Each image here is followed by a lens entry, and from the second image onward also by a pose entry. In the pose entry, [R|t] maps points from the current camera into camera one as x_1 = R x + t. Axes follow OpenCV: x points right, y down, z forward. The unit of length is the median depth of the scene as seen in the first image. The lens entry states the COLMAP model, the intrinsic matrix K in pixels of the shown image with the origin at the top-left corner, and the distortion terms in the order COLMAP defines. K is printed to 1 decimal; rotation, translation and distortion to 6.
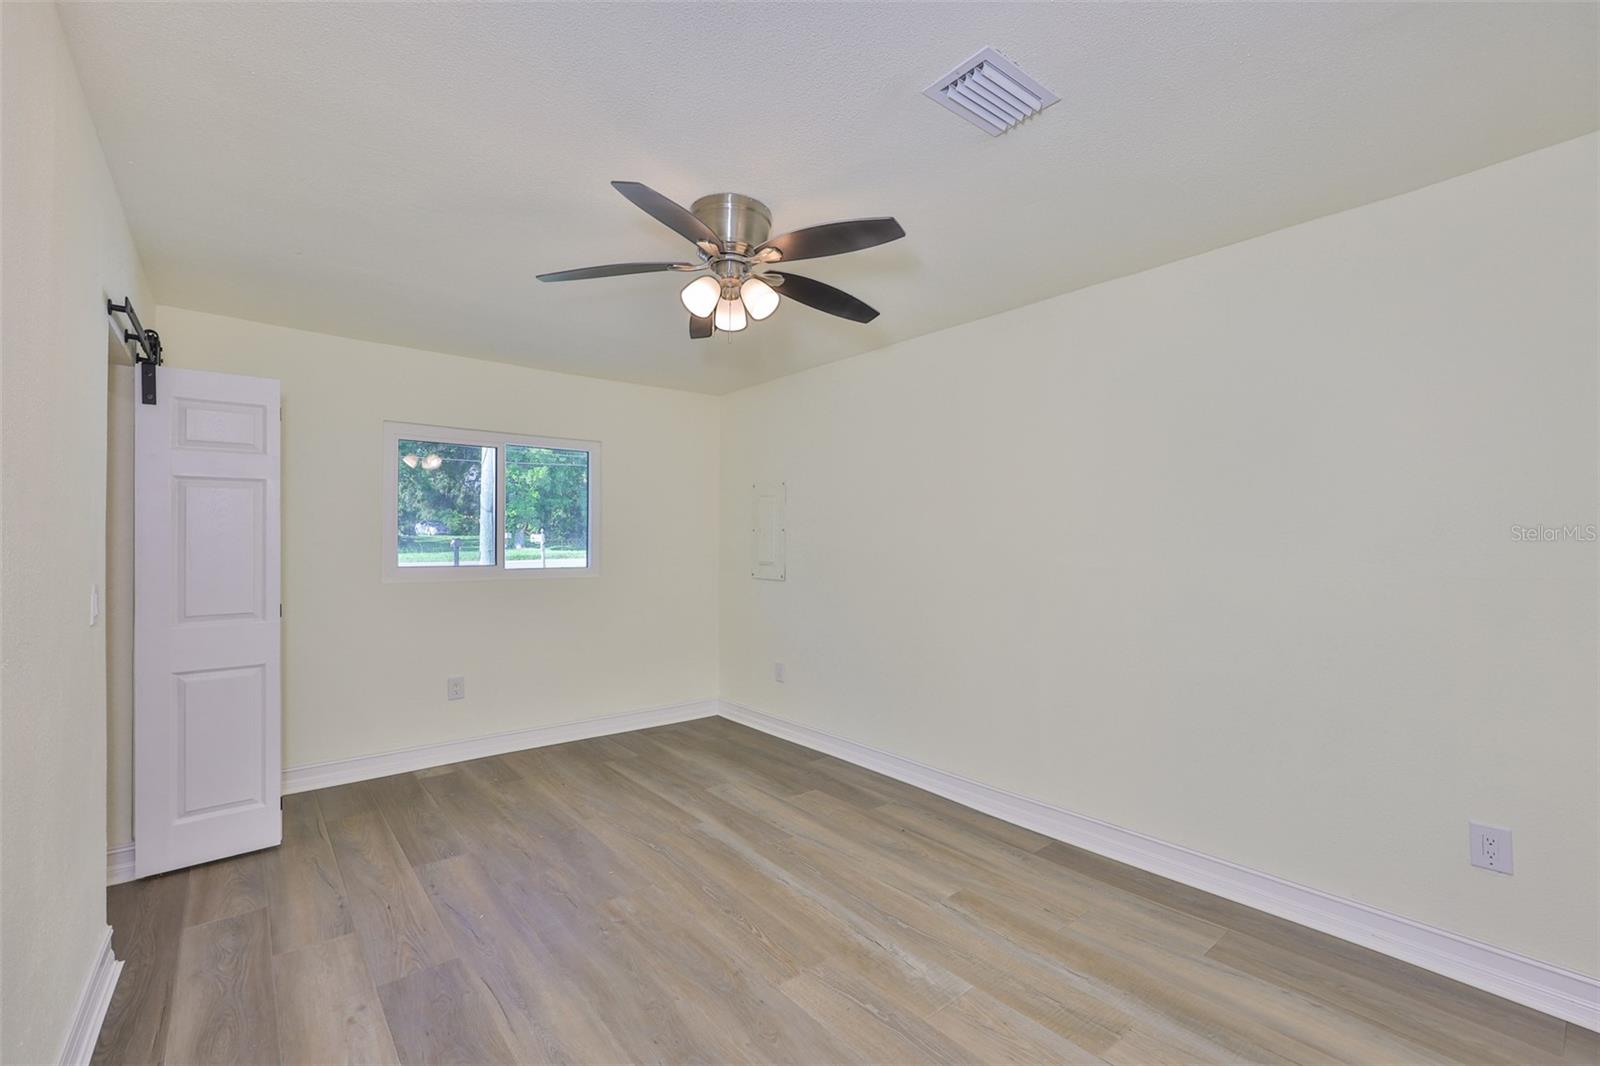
lens RADIAL K [[689.6, 0, 790.8], [0, 689.6, 536.5], [0, 0, 1]] dist [-0.001289, -0.000148]
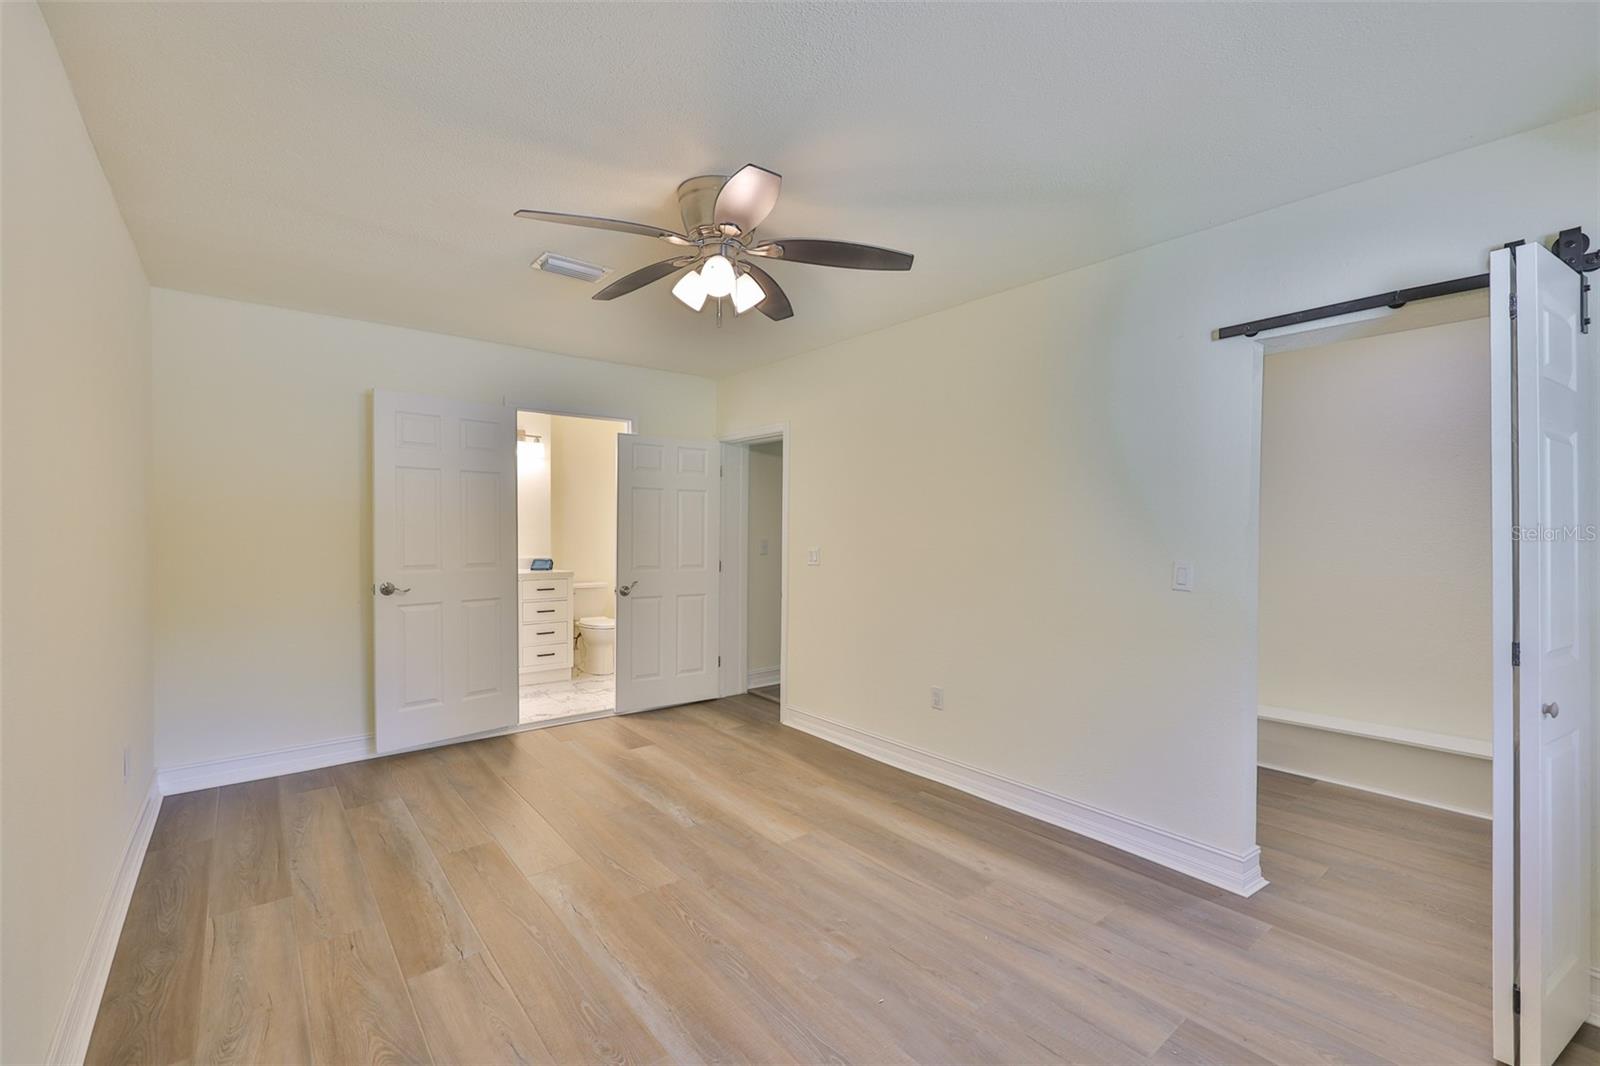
lens RADIAL K [[700.3, 0, 806.5], [0, 700.3, 536.0], [0, 0, 1]] dist [0.001120, 0.000288]
pose [[-0.999896, -0.003956, -0.013841, -0.169264], [-0.003985, 0.999990, 0.002033, 0.013725], [0.013833, 0.002088, -0.999902, 1.674916]]
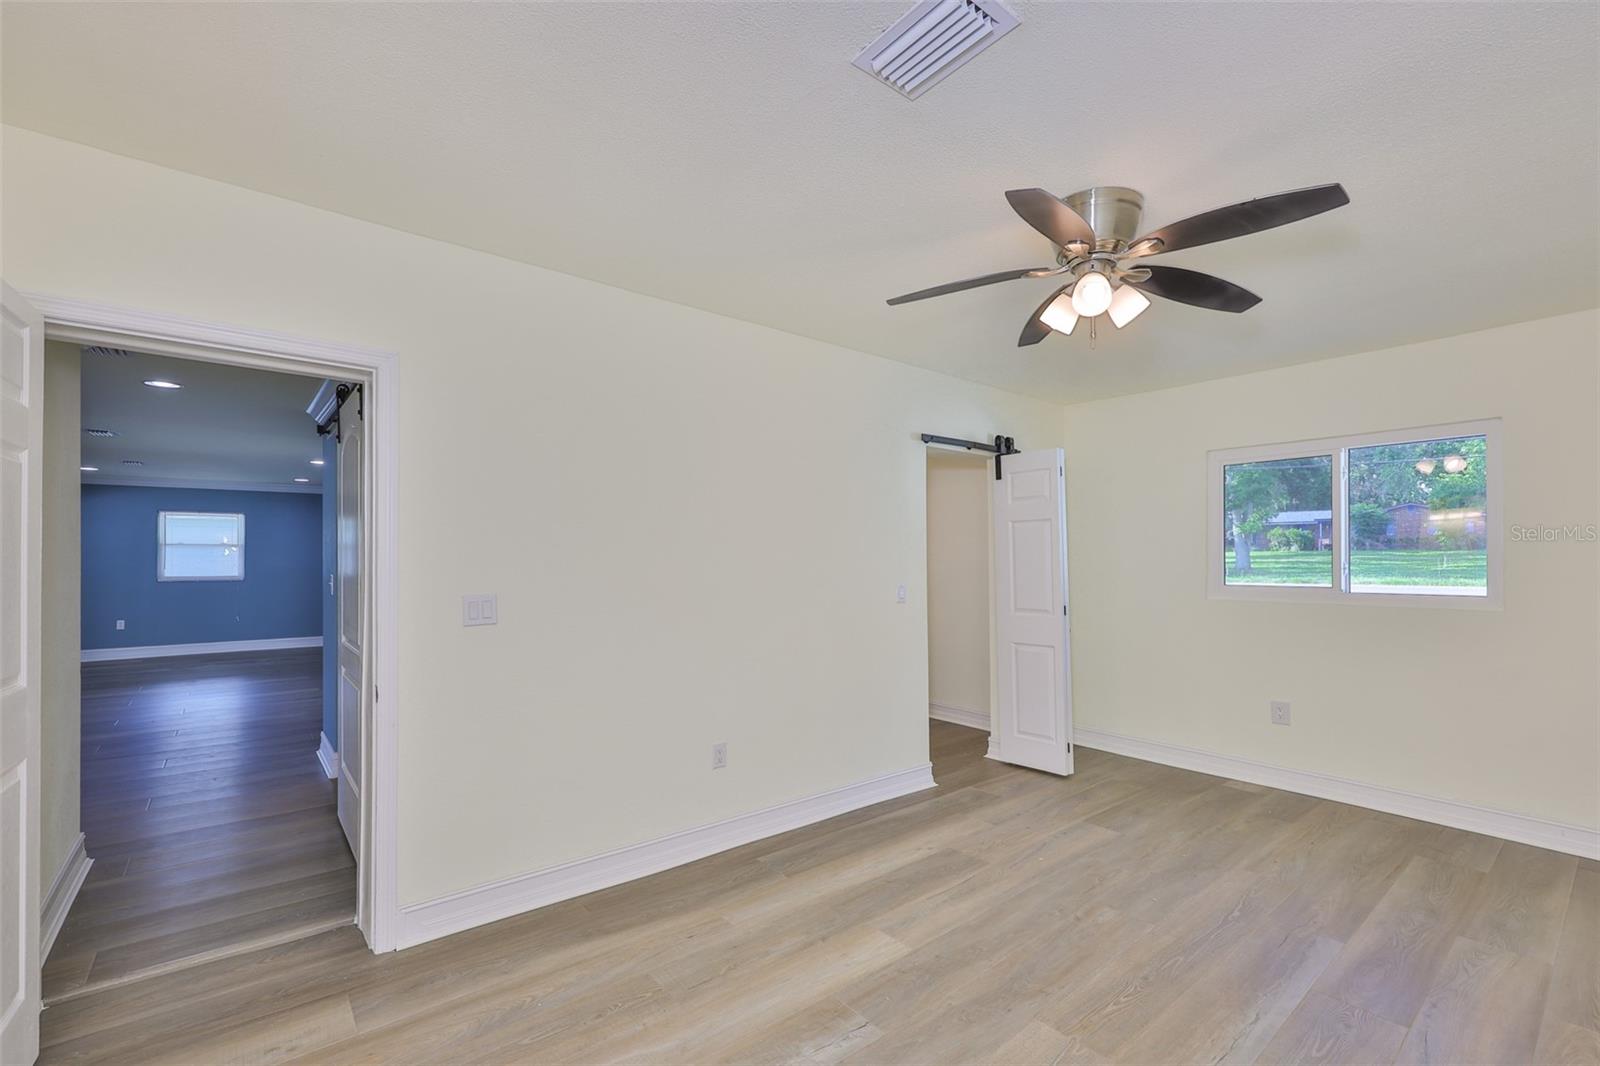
lens RADIAL K [[673.1, 0, 807.5], [0, 673.1, 568.0], [0, 0, 1]] dist [-0.003086, -0.000552]
pose [[0.010351, 0.009535, -0.999901, 0.671800], [0.008839, 0.999915, 0.009626, 0.002458], [0.999907, -0.008937, 0.010266, 0.490895]]
